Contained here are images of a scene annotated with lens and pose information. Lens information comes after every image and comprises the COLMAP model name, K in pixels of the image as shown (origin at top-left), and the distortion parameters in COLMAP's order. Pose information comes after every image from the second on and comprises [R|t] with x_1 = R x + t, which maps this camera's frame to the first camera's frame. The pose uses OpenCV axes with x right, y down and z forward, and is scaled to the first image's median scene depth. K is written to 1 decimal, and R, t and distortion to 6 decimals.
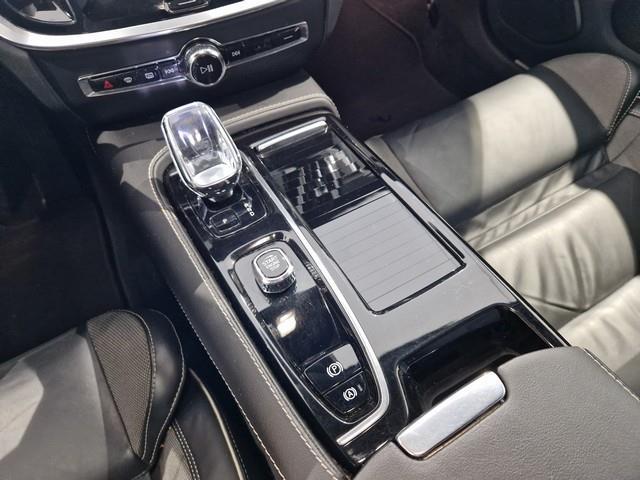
lens RADIAL K [[424.2, 0, 315.9], [0, 424.2, 226.2], [0, 0, 1]] dist [0.032647, -0.027366]
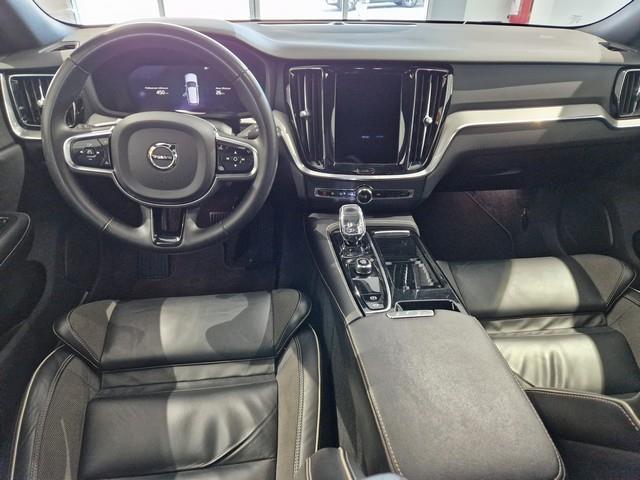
lens RADIAL K [[424.2, 0, 321.1], [0, 424.2, 240.8], [0, 0, 1]] dist [0.032647, -0.027366]
pose [[0.908443, 0.243778, -0.339564, 0.374982], [-0.355011, 0.878803, -0.318862, 0.664220], [0.220678, 0.410217, 0.884886, -1.008461]]
